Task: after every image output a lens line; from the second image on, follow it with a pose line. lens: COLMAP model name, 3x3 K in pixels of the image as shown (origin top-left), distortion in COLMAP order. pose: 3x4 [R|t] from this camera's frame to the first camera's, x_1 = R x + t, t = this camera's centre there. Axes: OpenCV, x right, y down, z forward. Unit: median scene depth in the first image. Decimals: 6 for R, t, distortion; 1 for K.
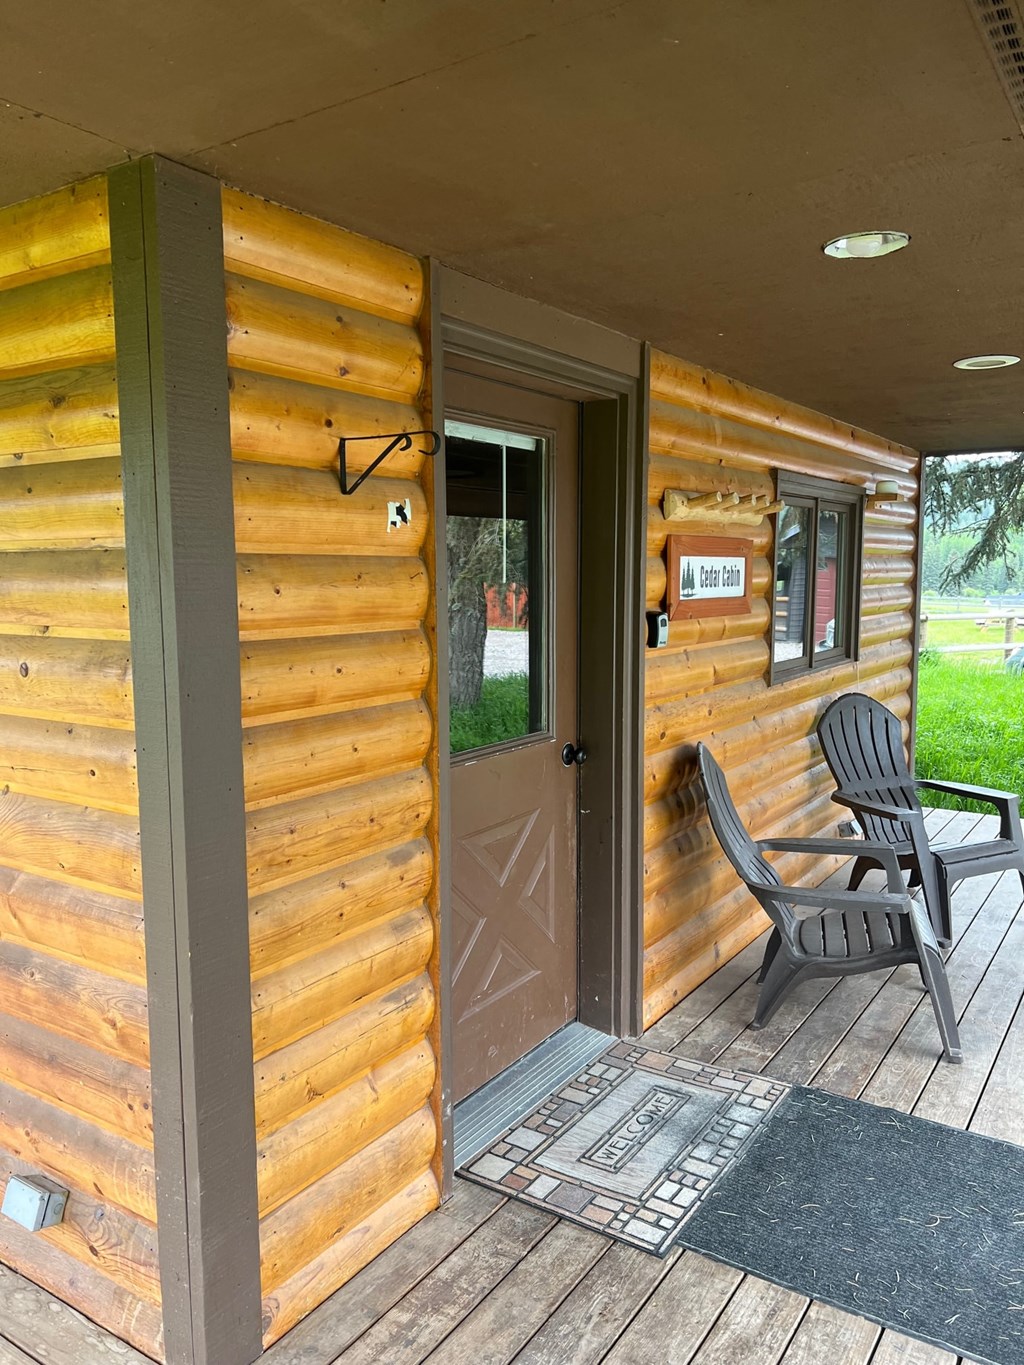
lens RADIAL K [[1029.8, 0, 511.9], [0, 1029.8, 683.9], [0, 0, 1]] dist [-0.002407, -0.004465]
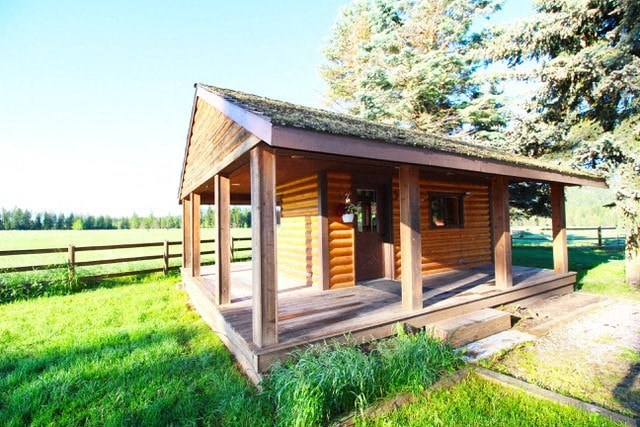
lens RADIAL K [[293.8, 0, 320.2], [0, 293.8, 213.4], [0, 0, 1]] dist [-0.000016, 0.000000]
pose [[0.900865, -0.024107, -0.433429, 0.888881], [-0.036425, 0.990738, -0.130812, 0.325553], [0.432568, 0.133632, 0.891643, -1.557199]]
